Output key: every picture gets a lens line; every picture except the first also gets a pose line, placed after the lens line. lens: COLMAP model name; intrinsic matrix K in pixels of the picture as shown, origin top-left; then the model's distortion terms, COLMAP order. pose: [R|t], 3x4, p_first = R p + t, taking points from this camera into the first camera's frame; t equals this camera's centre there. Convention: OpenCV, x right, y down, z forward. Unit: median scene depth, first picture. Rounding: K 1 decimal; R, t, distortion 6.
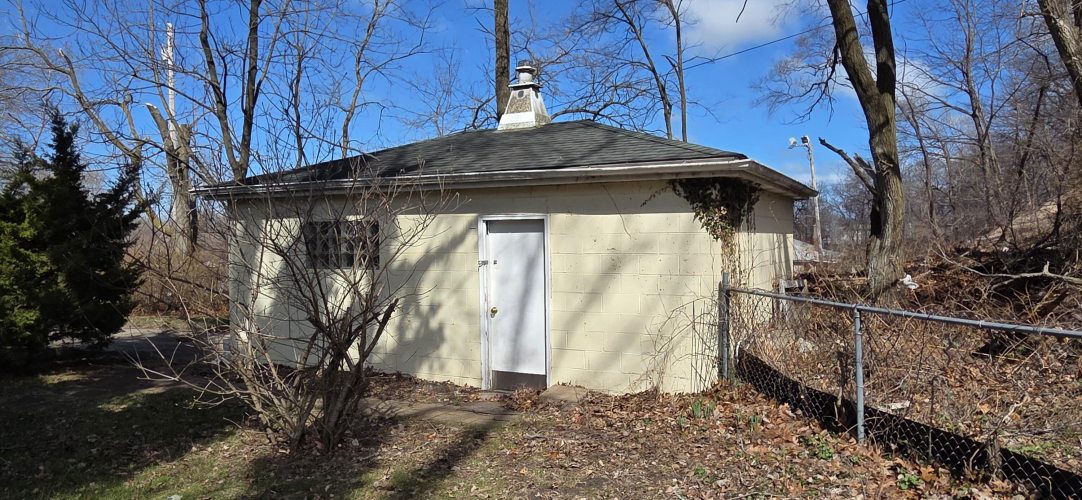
lens RADIAL K [[755.1, 0, 540.8], [0, 755.1, 242.9], [0, 0, 1]] dist [-0.006376, 0.019997]
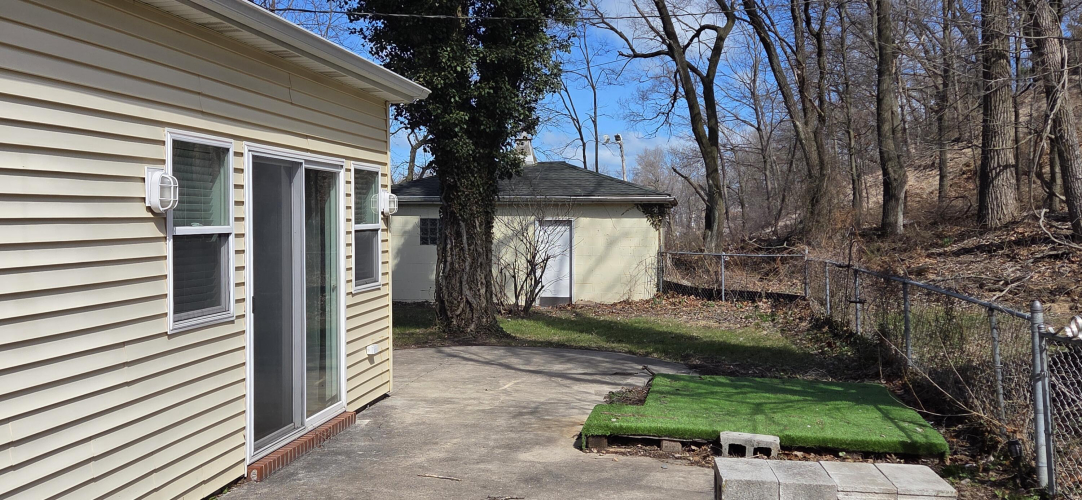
lens RADIAL K [[1018.2, 0, 541.2], [0, 1018.2, 249.2], [0, 0, 1]] dist [0.002366, 0.000000]
pose [[0.951636, 0.001602, 0.307222, -0.977164], [-0.006006, 0.999892, 0.013391, 0.011554], [-0.307168, -0.014588, 0.951544, -1.693289]]
